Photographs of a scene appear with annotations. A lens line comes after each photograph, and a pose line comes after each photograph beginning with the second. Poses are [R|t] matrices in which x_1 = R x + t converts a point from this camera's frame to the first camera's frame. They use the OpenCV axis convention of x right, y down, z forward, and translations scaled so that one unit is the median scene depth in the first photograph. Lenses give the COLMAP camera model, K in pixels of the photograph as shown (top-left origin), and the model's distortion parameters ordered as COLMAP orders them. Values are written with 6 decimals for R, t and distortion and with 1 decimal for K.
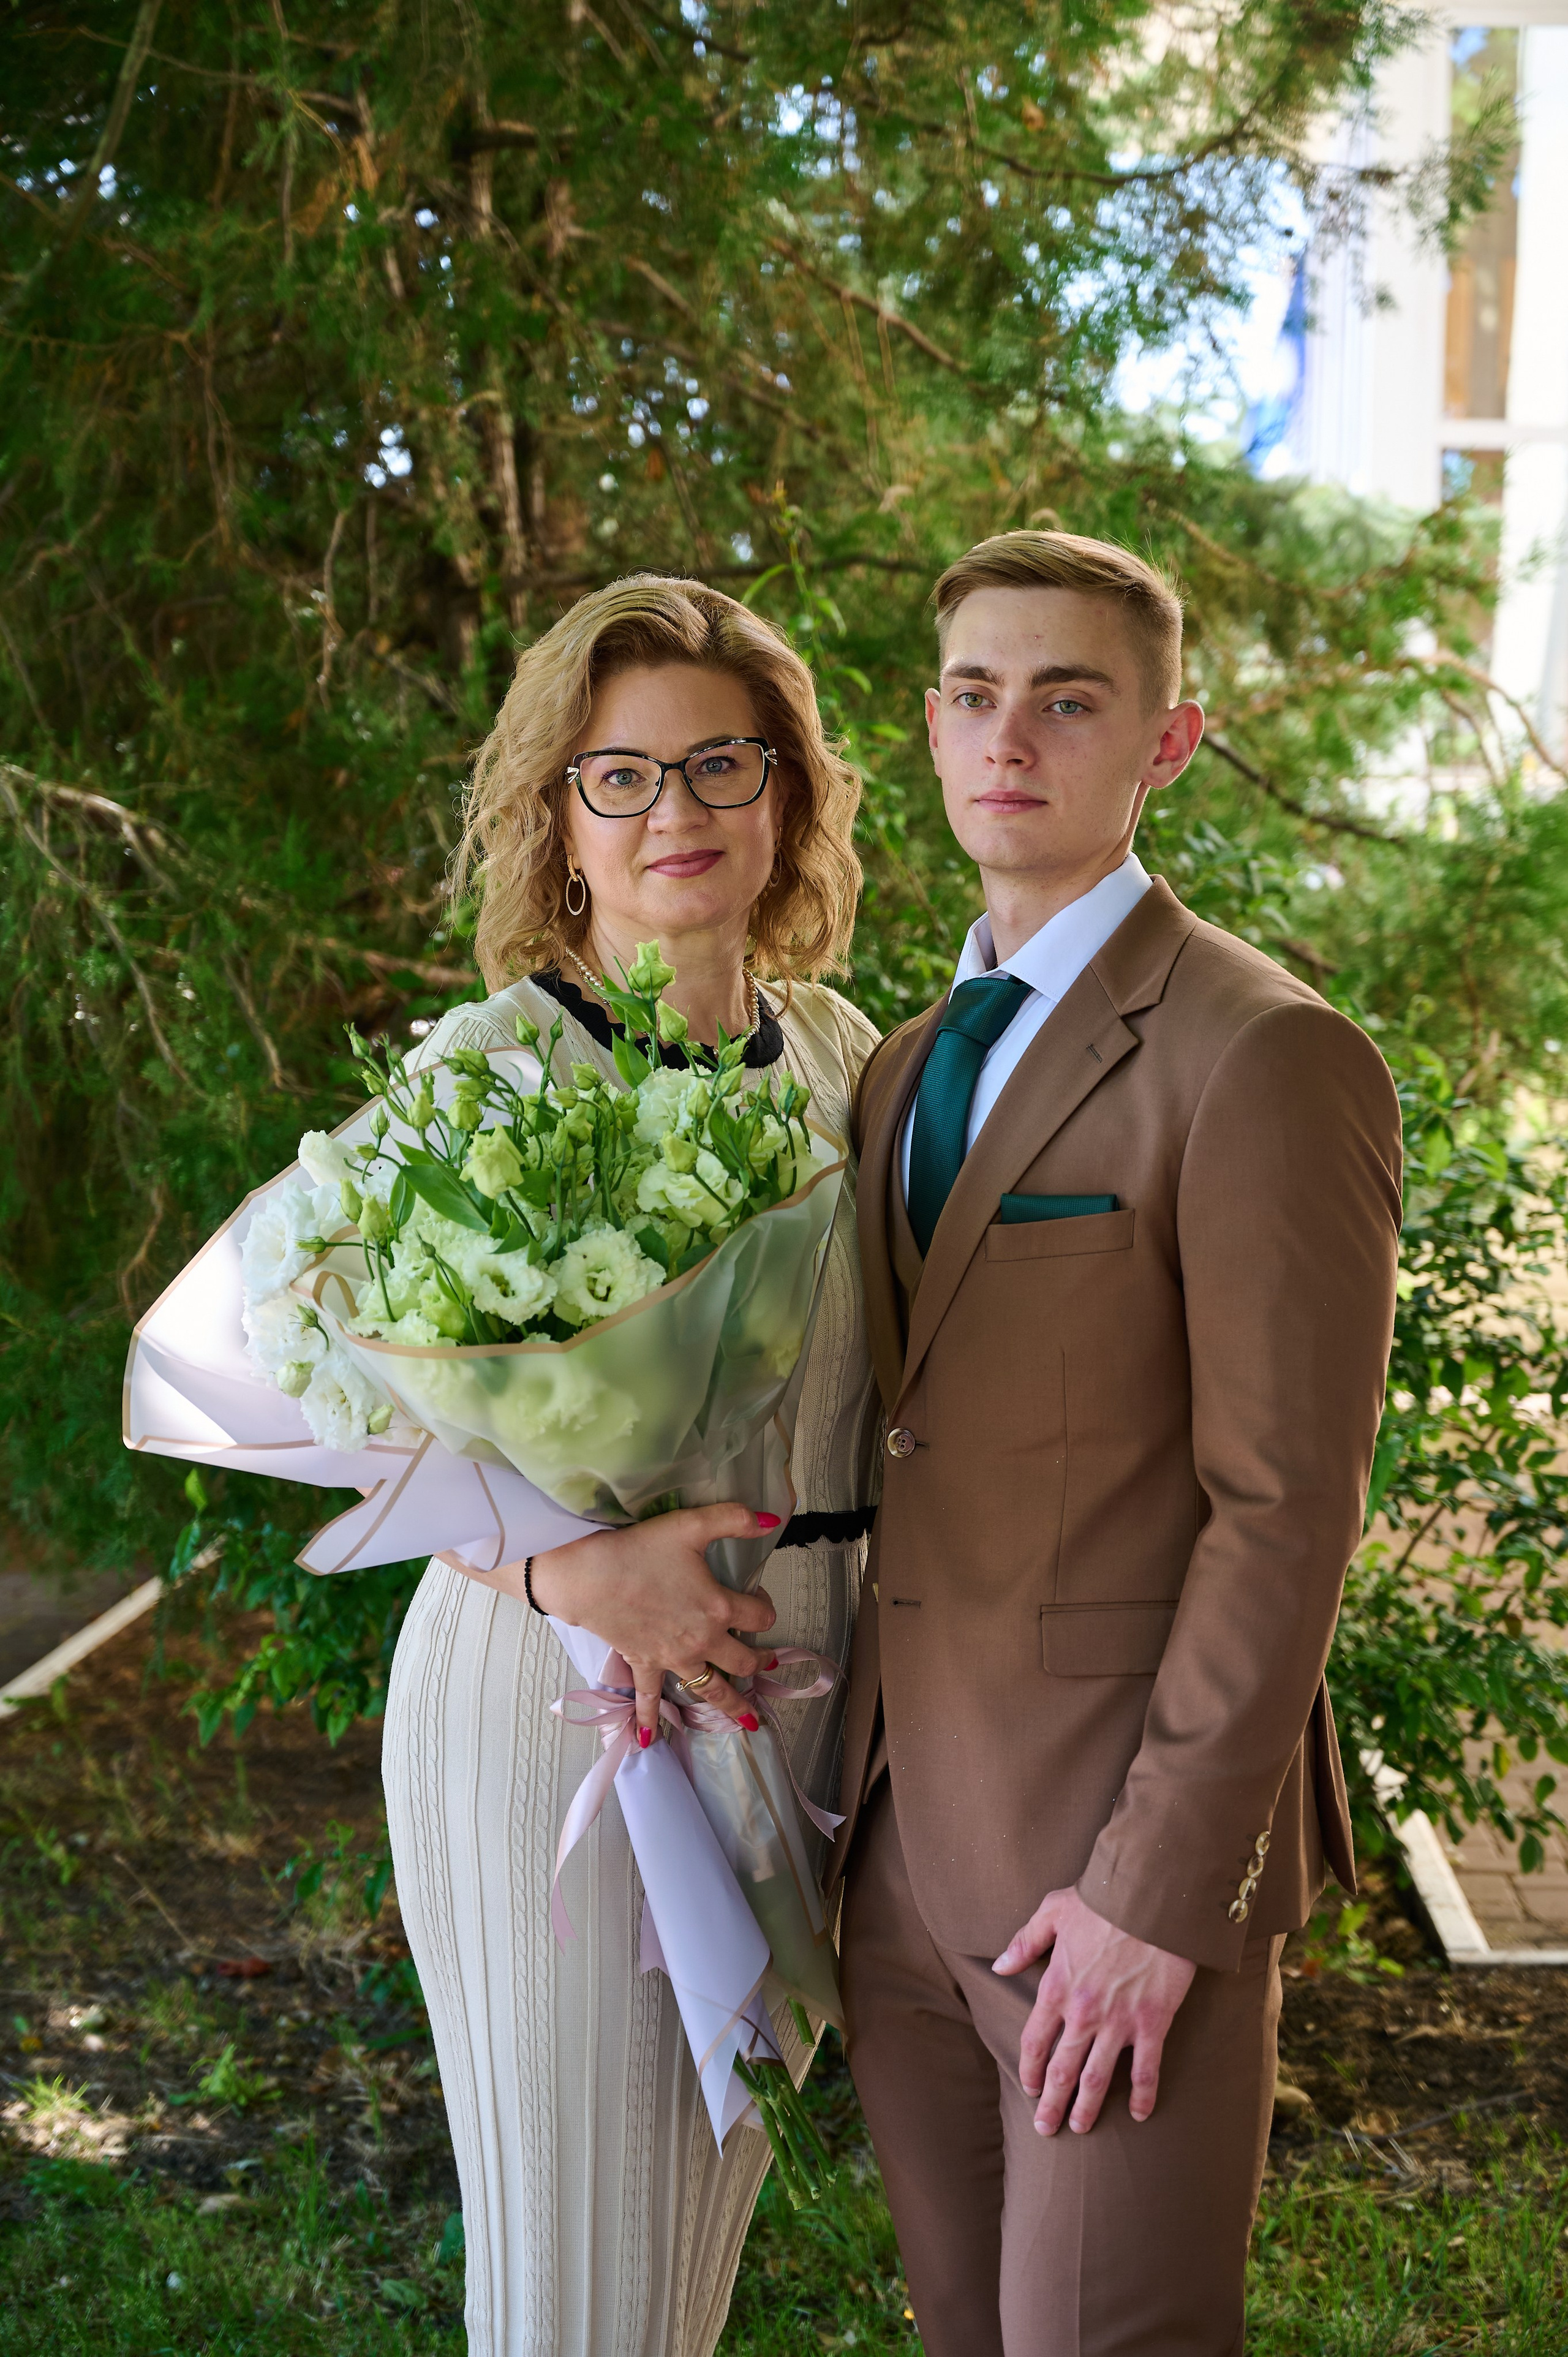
lens RADIAL K [[3963.5, 0, 784.0], [0, 3963.5, 1178.5], [0, 0, 1]] dist [-0.077235, -0.062514]
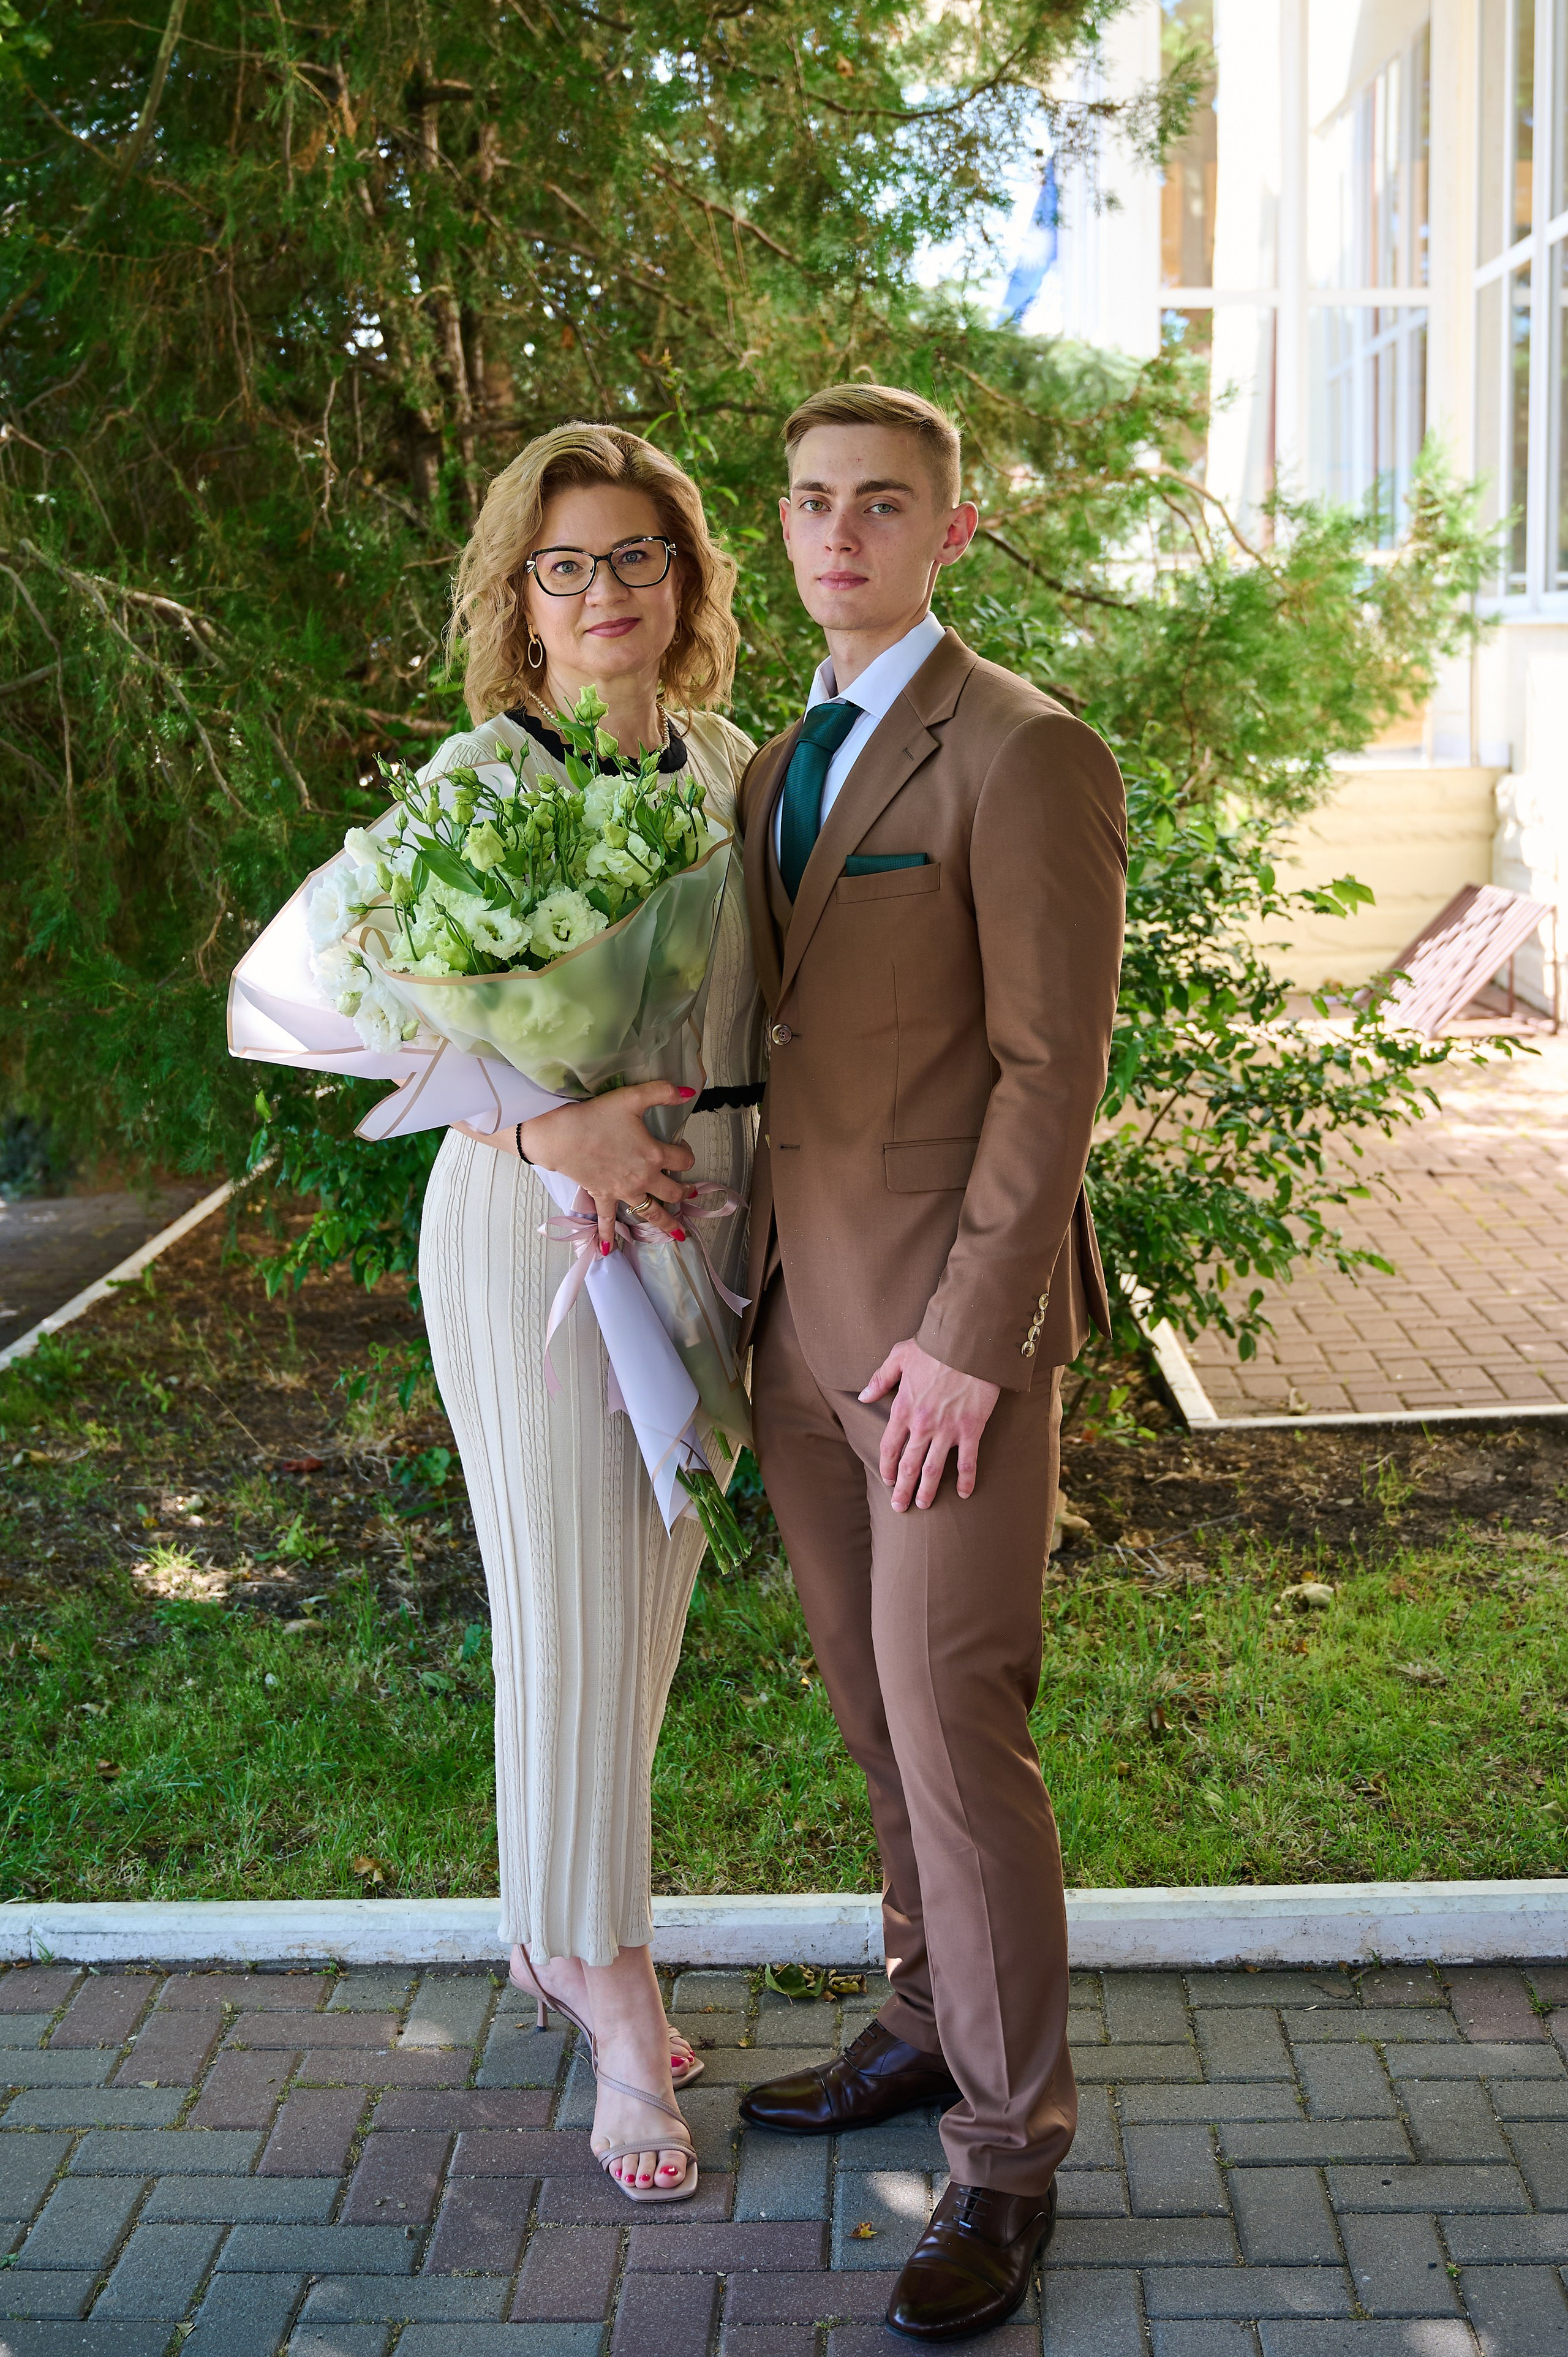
lens RADIAL K [[3615.5, 0, 826.4], [0, 3615.5, 1178.5], [0, 0, 1]] dist [-0.138159, 0.136633]
pose [[0.998132, -0.032859, 0.051502, -0.018507], [0.029838, 0.997849, 0.058367, 0.035553], [-0.053309, -0.056721, 0.996966, -0.235176]]
